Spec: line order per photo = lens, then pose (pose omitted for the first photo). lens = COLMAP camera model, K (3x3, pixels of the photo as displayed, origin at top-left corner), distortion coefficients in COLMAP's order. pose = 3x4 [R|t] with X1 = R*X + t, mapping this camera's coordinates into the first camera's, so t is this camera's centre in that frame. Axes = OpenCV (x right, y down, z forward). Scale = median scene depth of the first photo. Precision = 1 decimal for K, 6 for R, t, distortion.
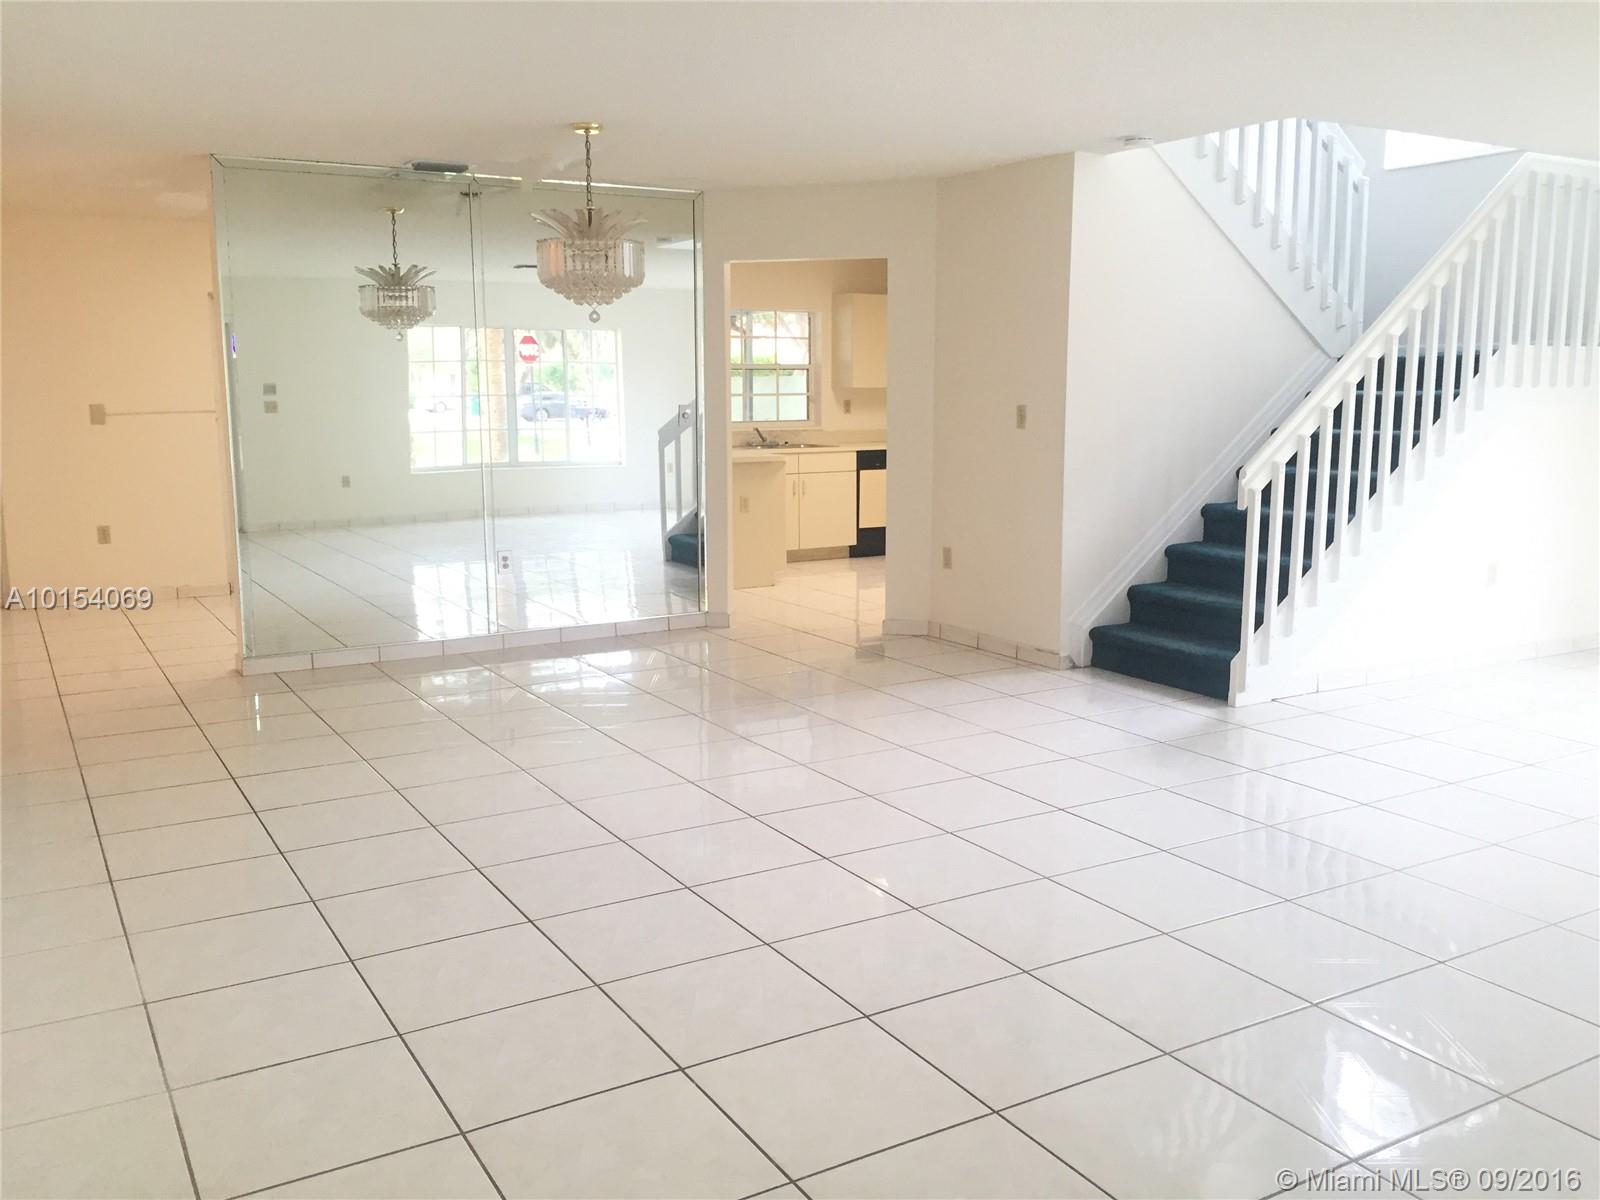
lens RADIAL K [[1366.1, 0, 796.7], [0, 1366.1, 596.4], [0, 0, 1]] dist [0.001703, -0.008741]
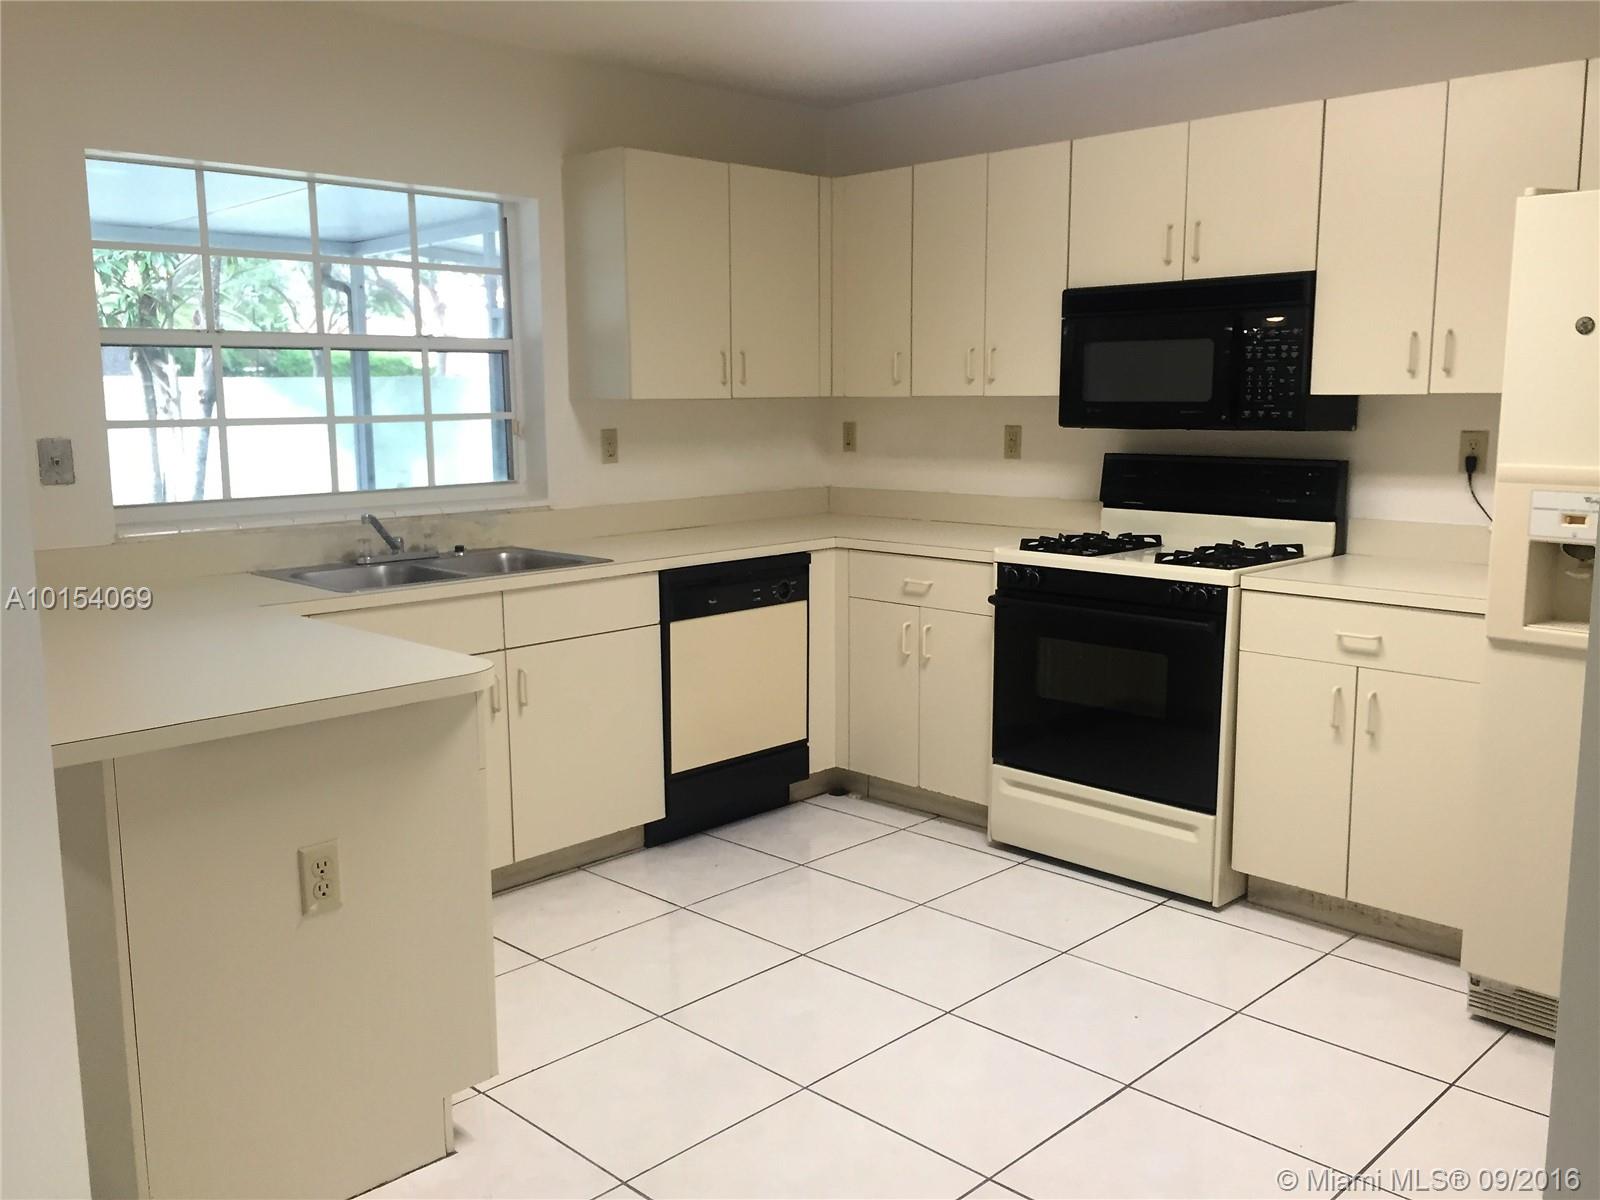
lens RADIAL K [[1366.1, 0, 798.1], [0, 1366.1, 609.3], [0, 0, 1]] dist [0.001703, -0.008741]
pose [[0.966617, -0.043158, 0.252566, -0.012741], [0.042122, 0.999067, 0.009510, -0.094566], [-0.252740, 0.001446, 0.967533, 0.612573]]
